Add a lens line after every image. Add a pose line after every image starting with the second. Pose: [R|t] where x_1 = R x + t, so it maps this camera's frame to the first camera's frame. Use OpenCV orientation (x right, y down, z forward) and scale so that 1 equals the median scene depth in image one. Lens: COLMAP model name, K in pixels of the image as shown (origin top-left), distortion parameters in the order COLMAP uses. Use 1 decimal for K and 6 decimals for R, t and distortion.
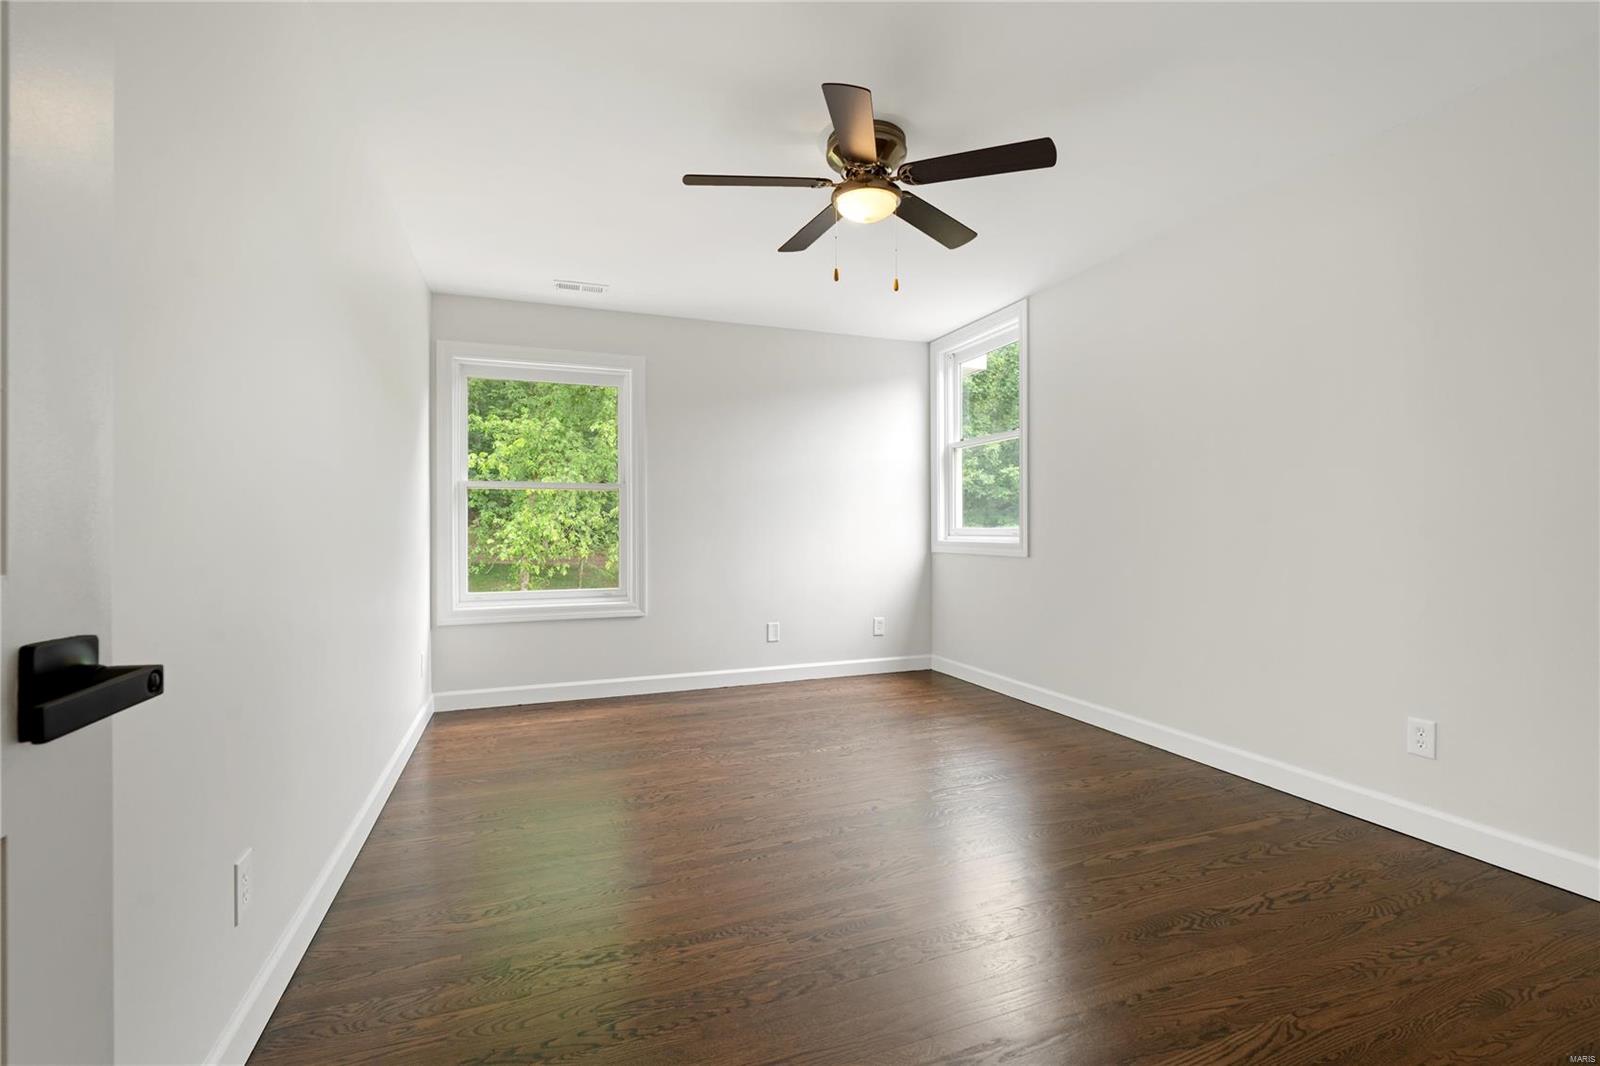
lens RADIAL K [[703.3, 0, 803.5], [0, 703.3, 543.5], [0, 0, 1]] dist [-0.003919, -0.000595]
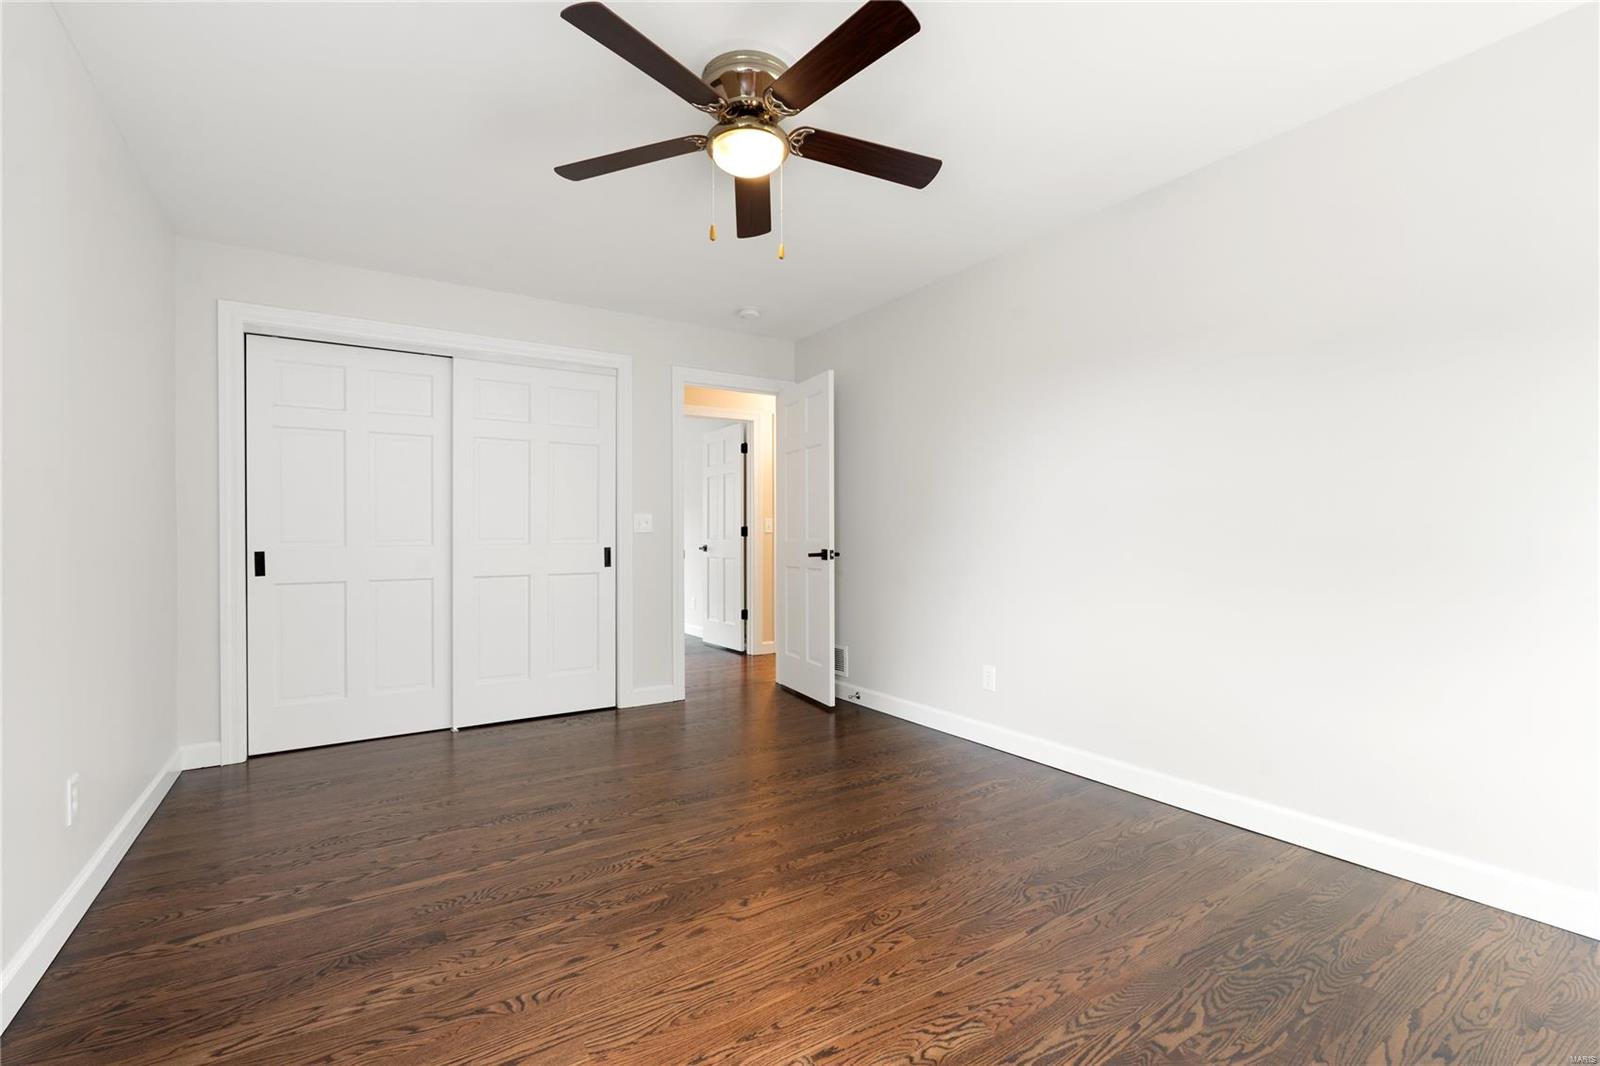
lens RADIAL K [[703.3, 0, 797.9], [0, 703.3, 529.6], [0, 0, 1]] dist [-0.003919, -0.000595]
pose [[-0.977208, 0.008267, -0.212123, 0.222696], [0.006068, 0.999921, 0.011015, -0.038325], [0.212197, 0.009477, -0.977181, 1.927966]]
